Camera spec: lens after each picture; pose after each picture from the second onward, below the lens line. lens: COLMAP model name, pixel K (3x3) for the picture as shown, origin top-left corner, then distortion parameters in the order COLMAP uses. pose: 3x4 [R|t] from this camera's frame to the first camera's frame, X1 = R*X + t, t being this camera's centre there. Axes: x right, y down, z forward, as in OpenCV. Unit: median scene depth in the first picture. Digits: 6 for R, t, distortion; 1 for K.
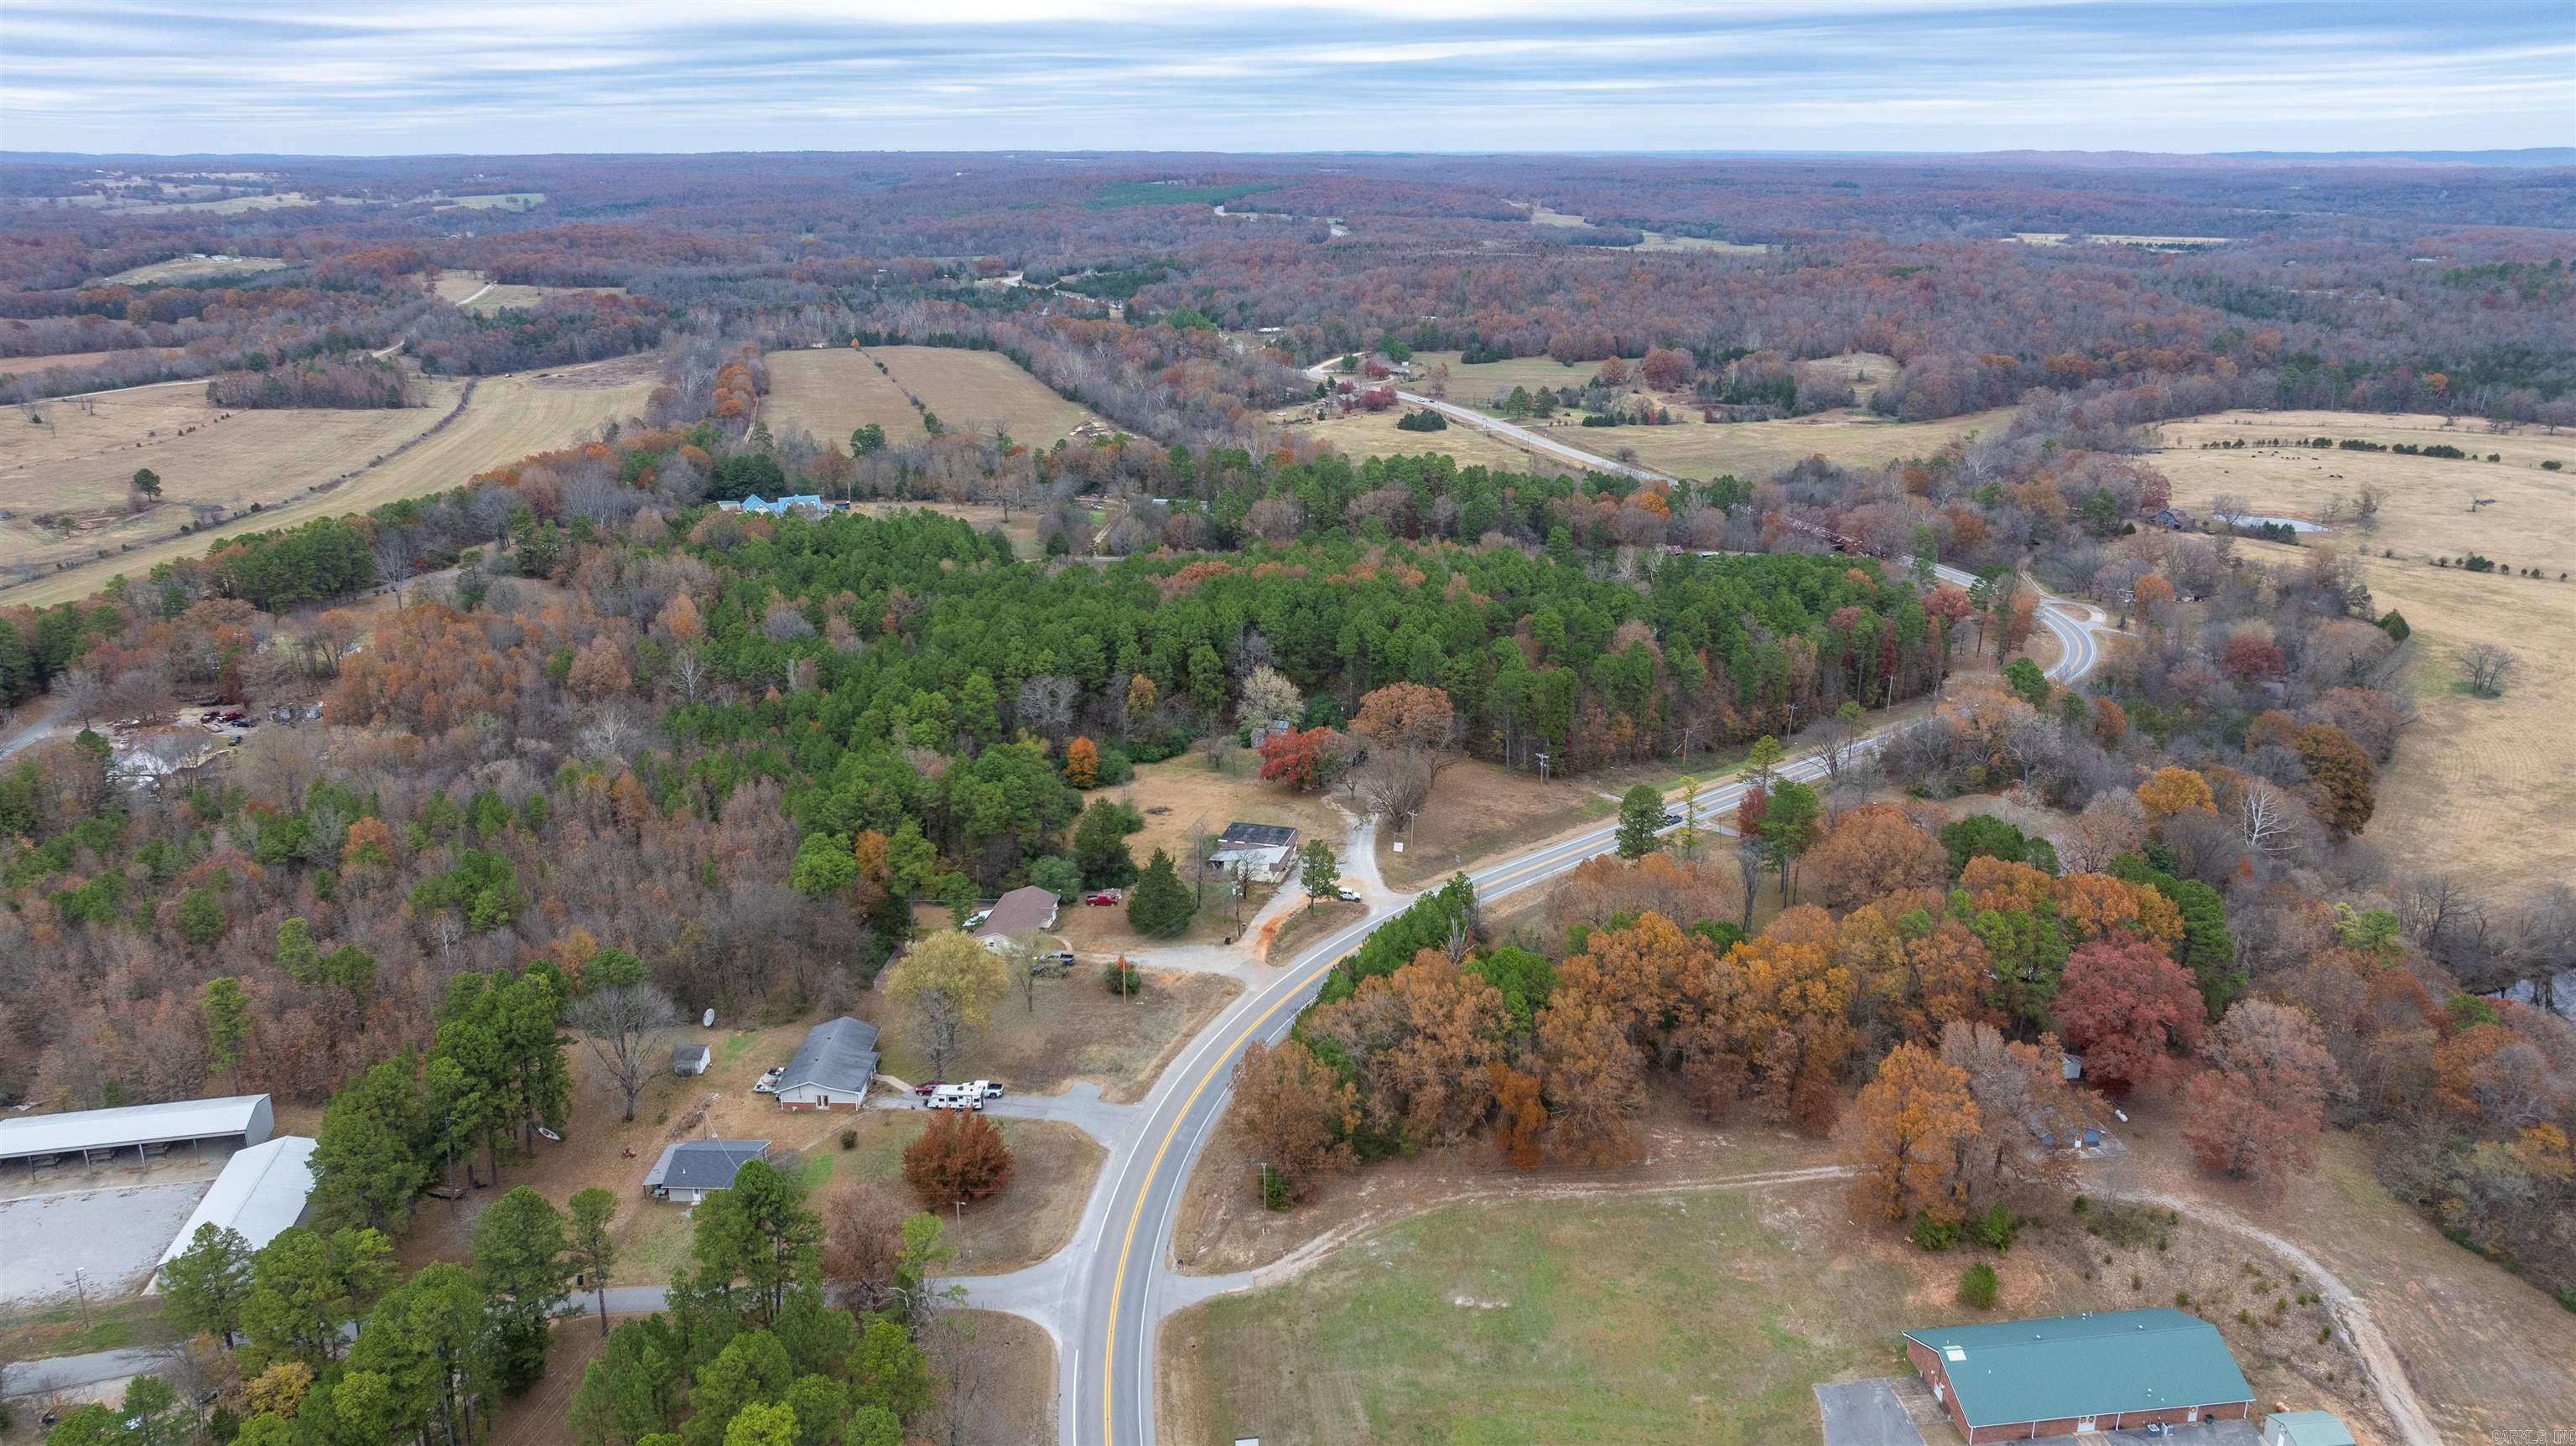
lens RADIAL K [[1808.9, 0, 1302.3], [0, 1808.9, 718.6], [0, 0, 1]] dist [-0.023767, 0.005432]
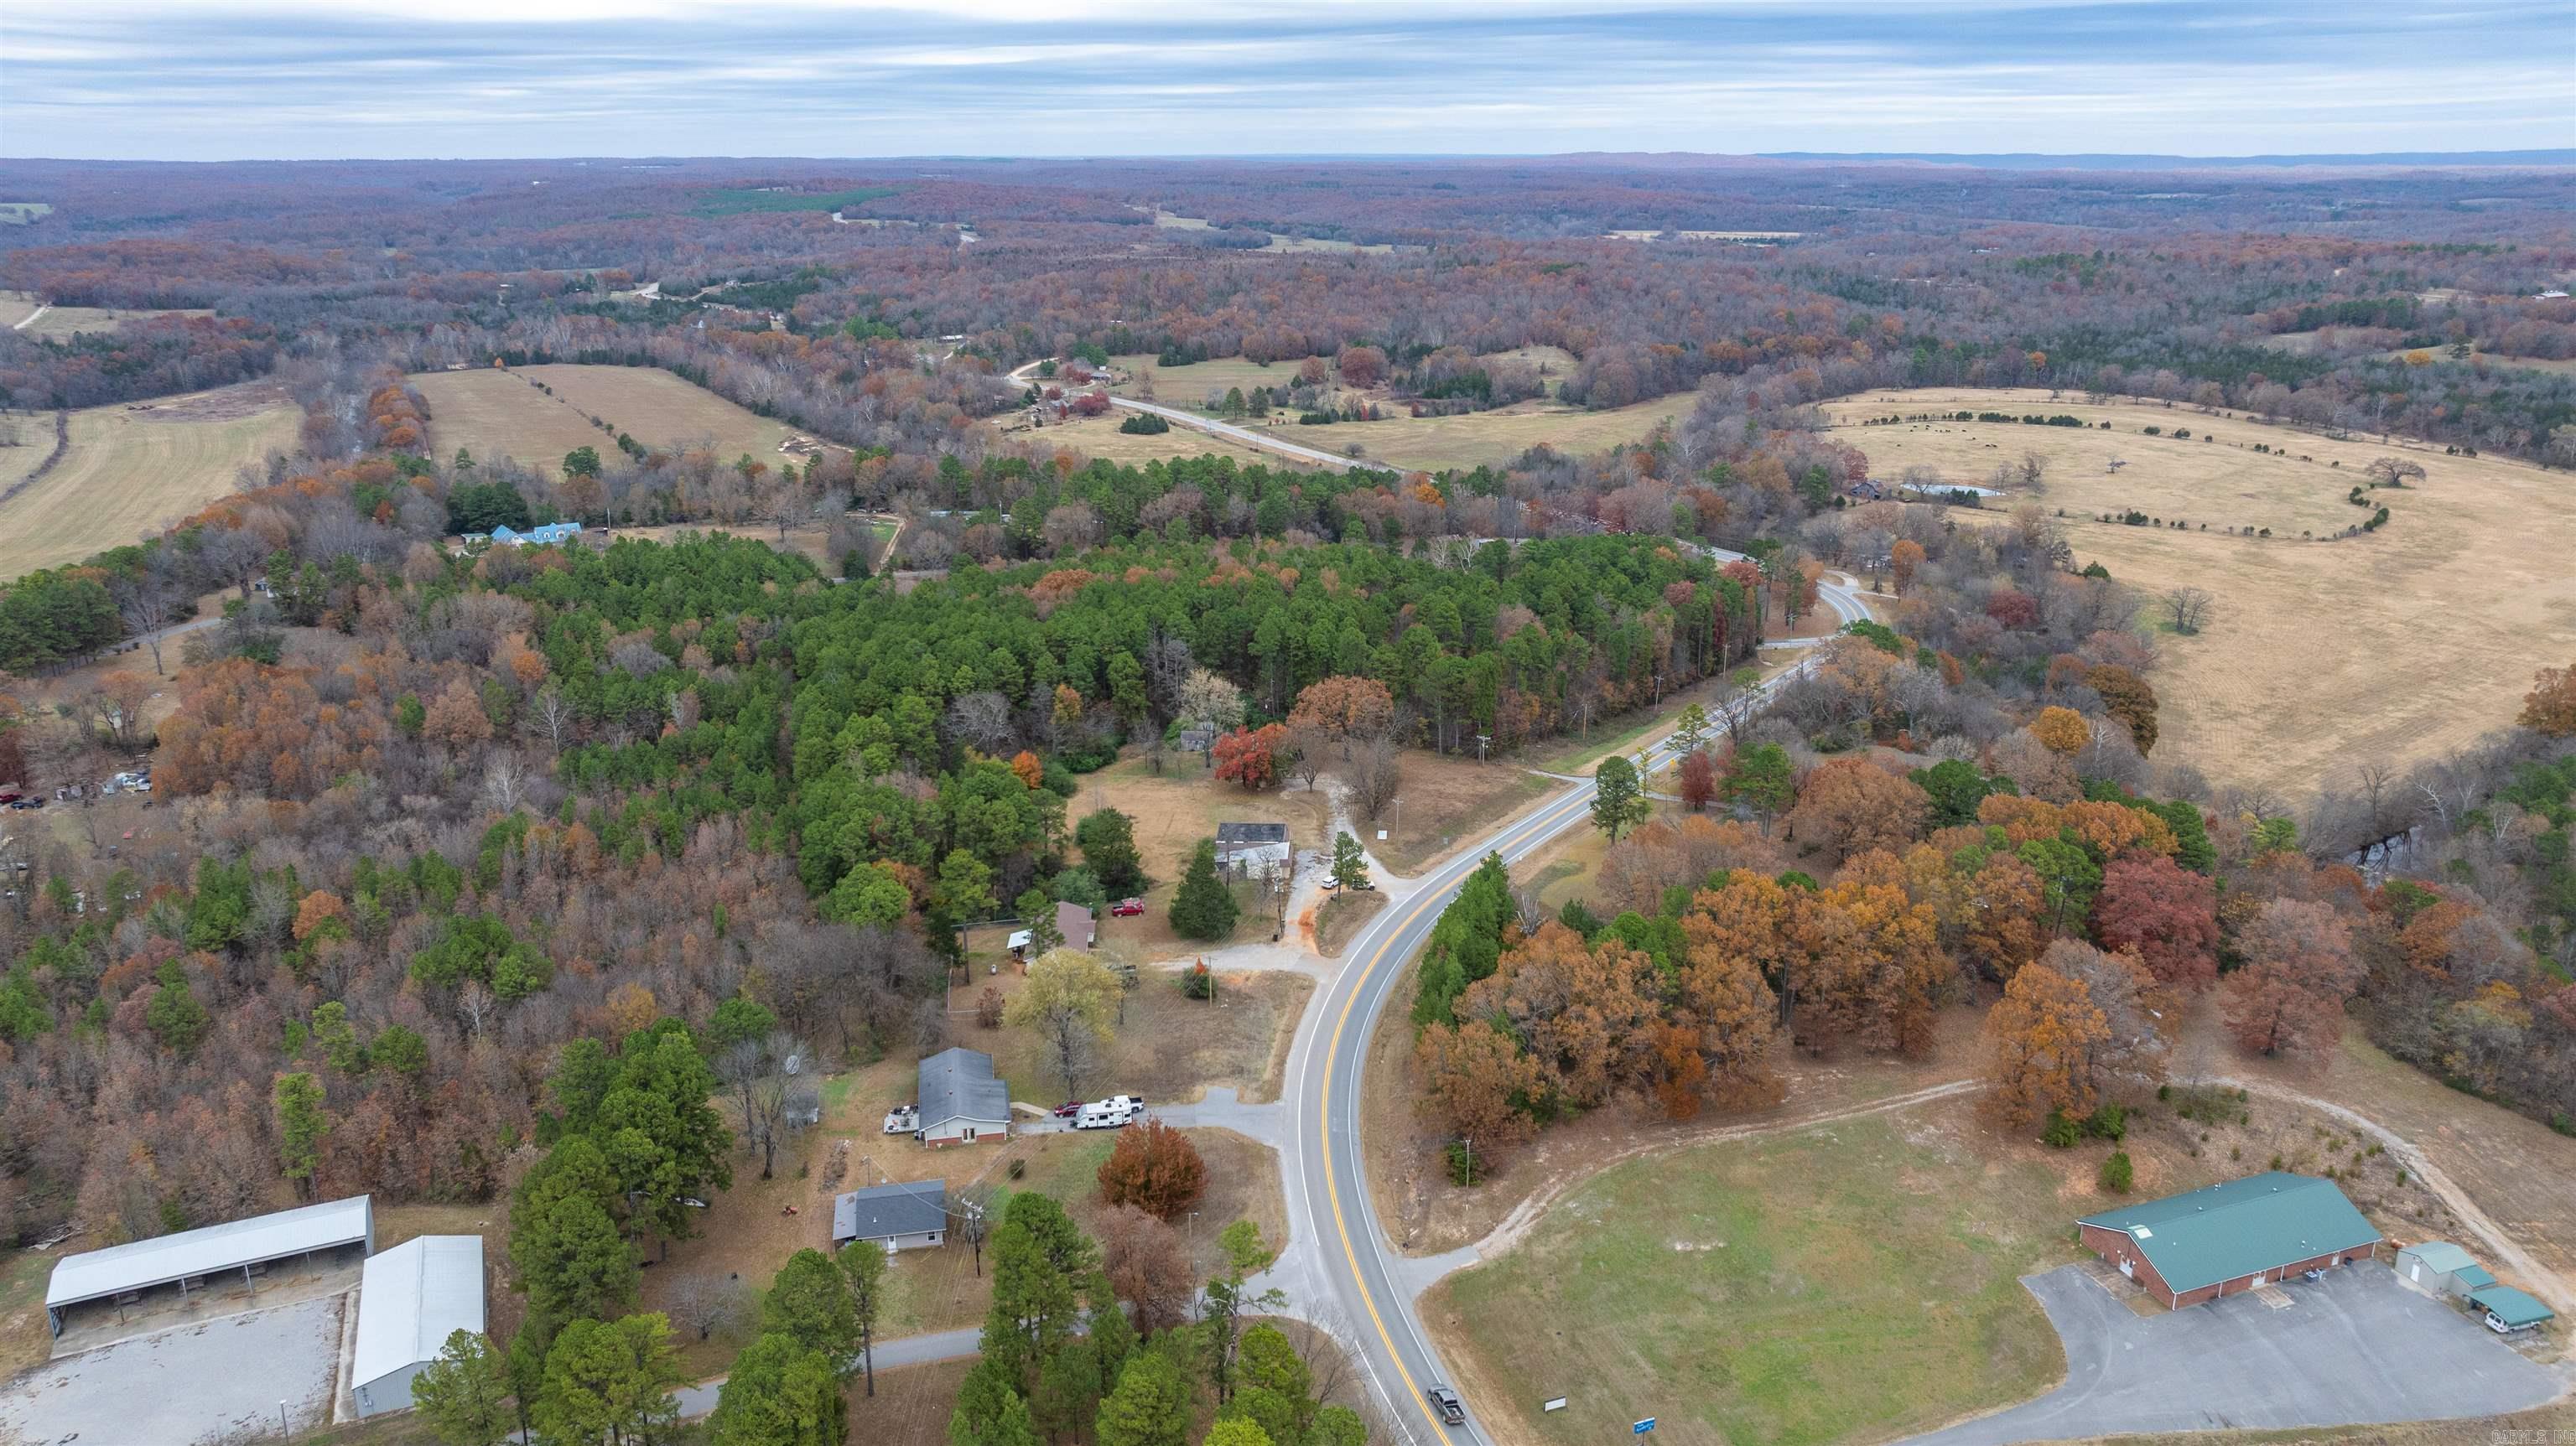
lens RADIAL K [[1808.9, 0, 1302.3], [0, 1808.9, 718.6], [0, 0, 1]] dist [-0.023767, 0.005432]
pose [[0.976067, -0.066266, 0.207127, -0.138141], [0.066732, 0.997760, 0.004742, -0.001673], [-0.206977, 0.009194, 0.978303, 0.006110]]
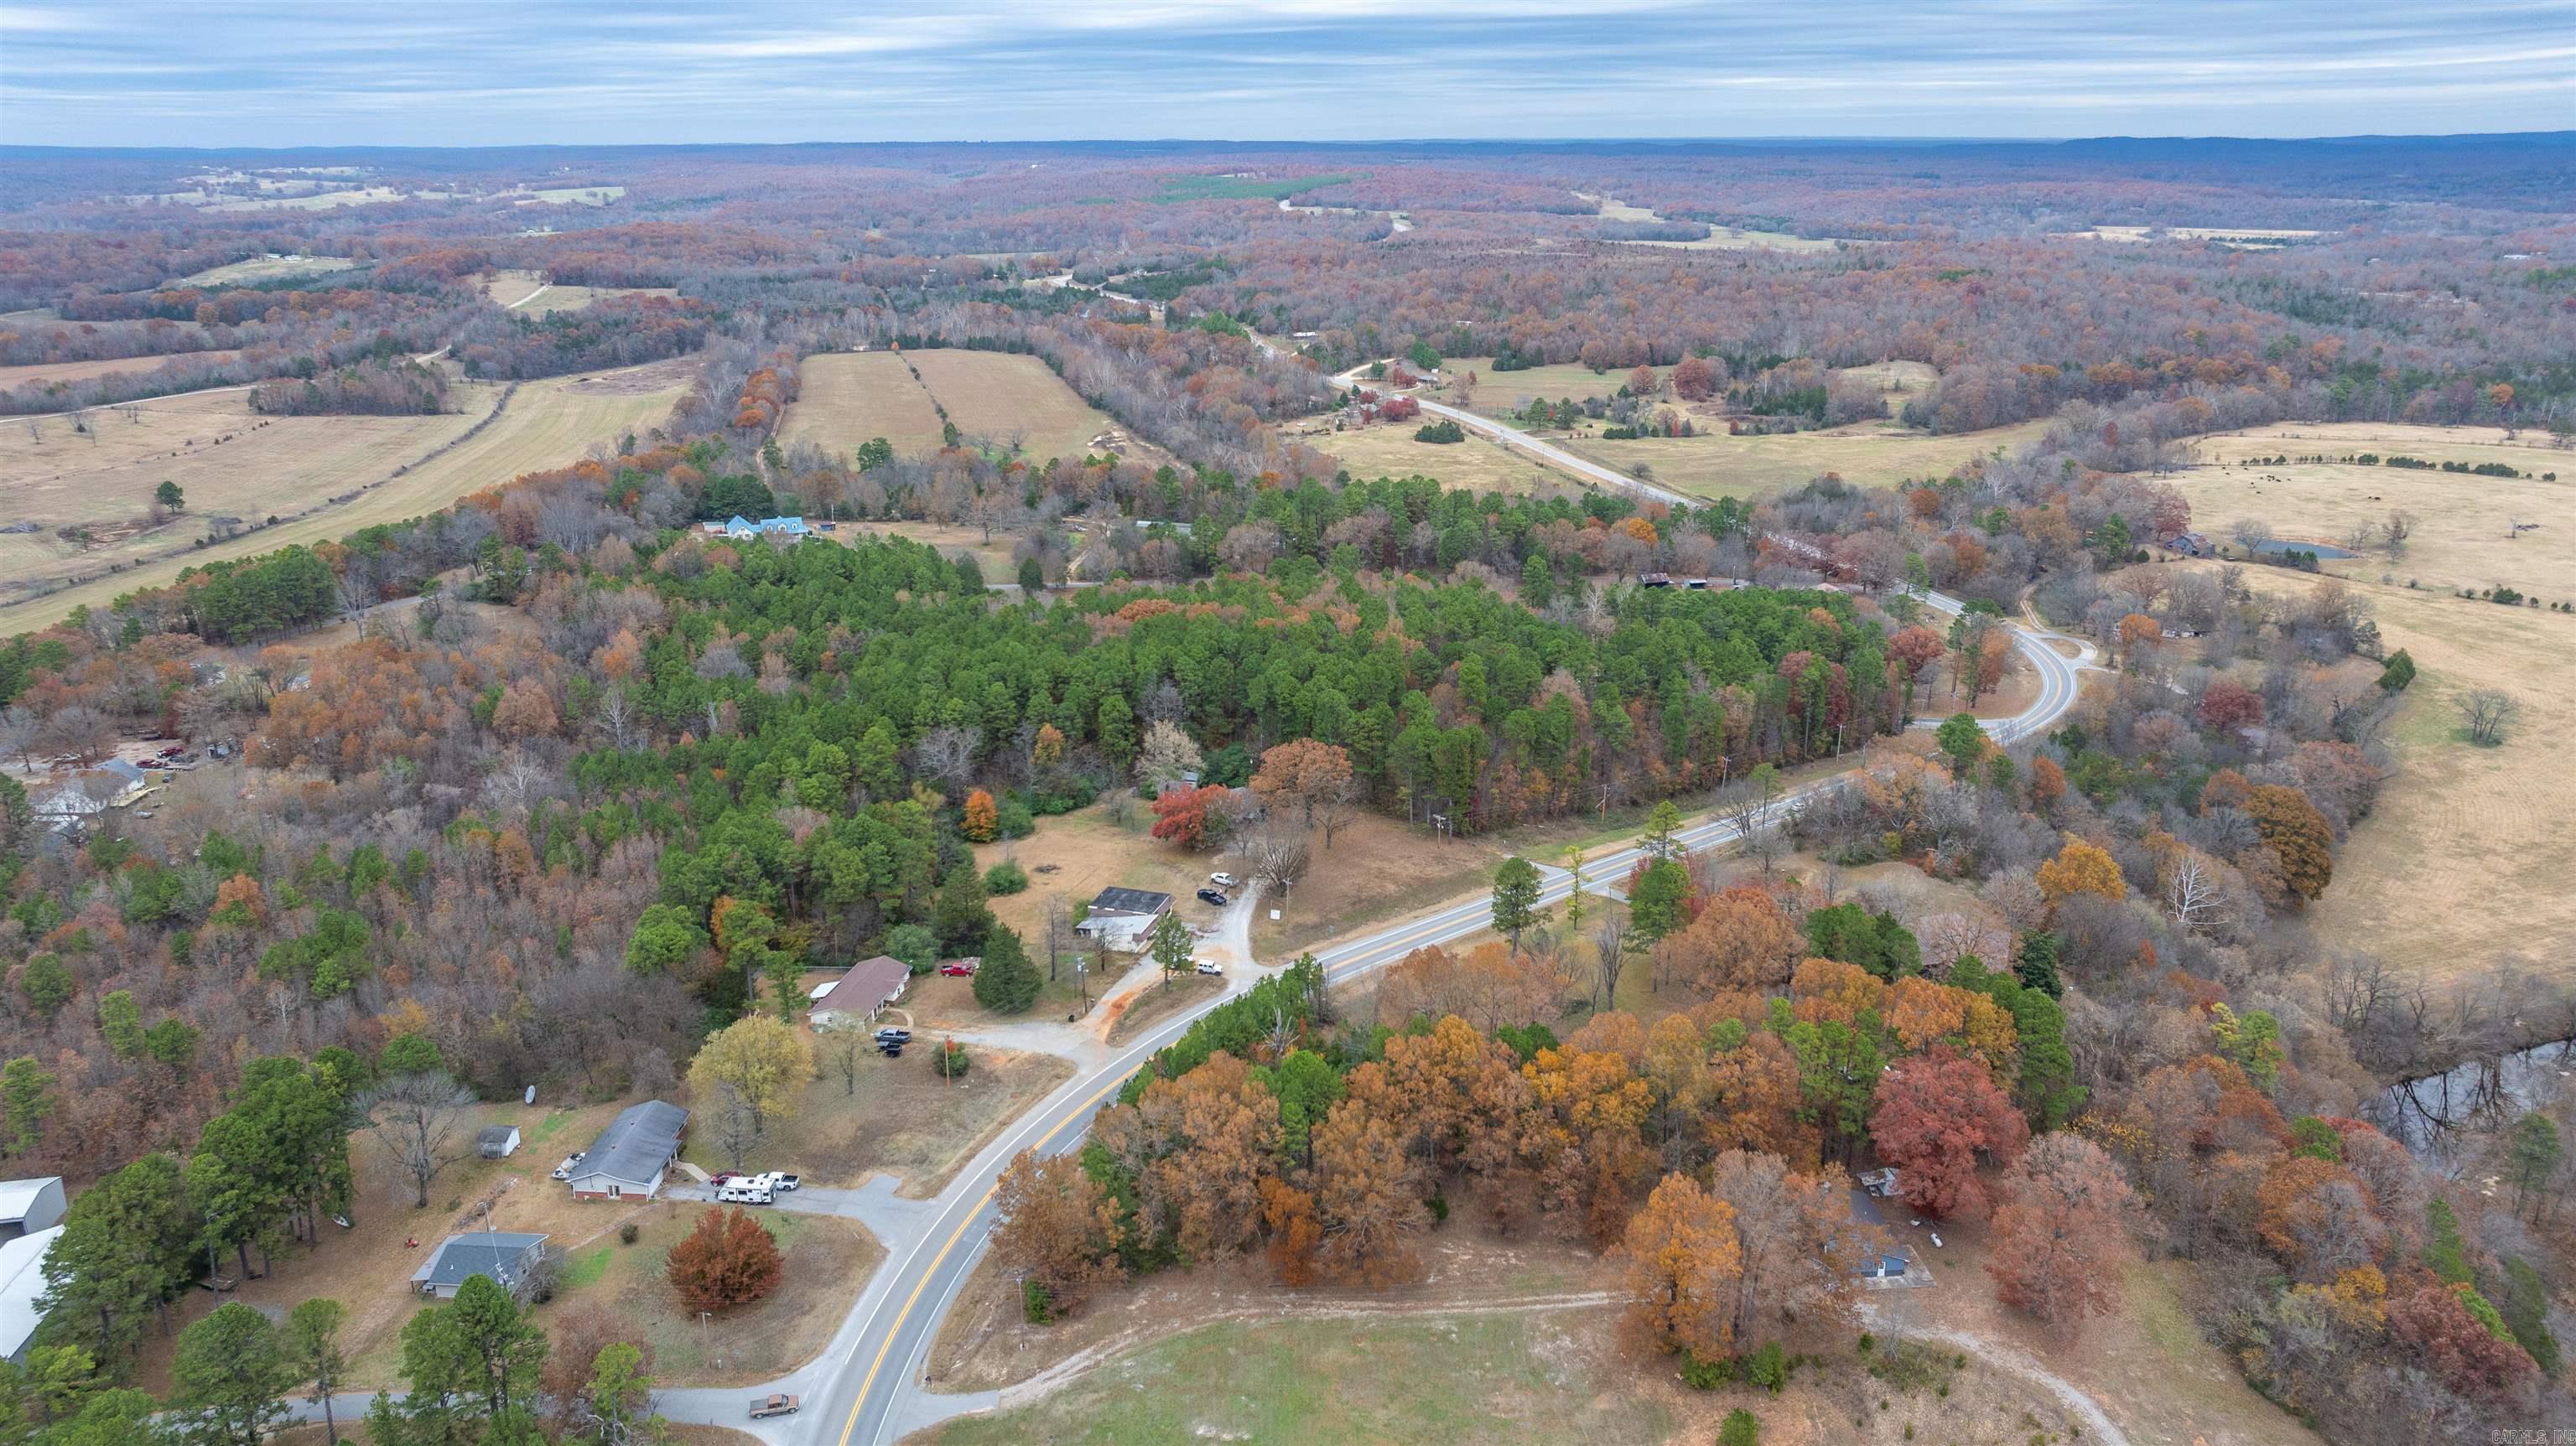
lens RADIAL K [[1808.9, 0, 1302.3], [0, 1808.9, 718.6], [0, 0, 1]] dist [-0.023767, 0.005432]
pose [[0.998938, 0.010329, -0.044903, 0.077218], [-0.010033, 0.999927, 0.006802, -0.029388], [0.044970, -0.006344, 0.998968, 0.013808]]
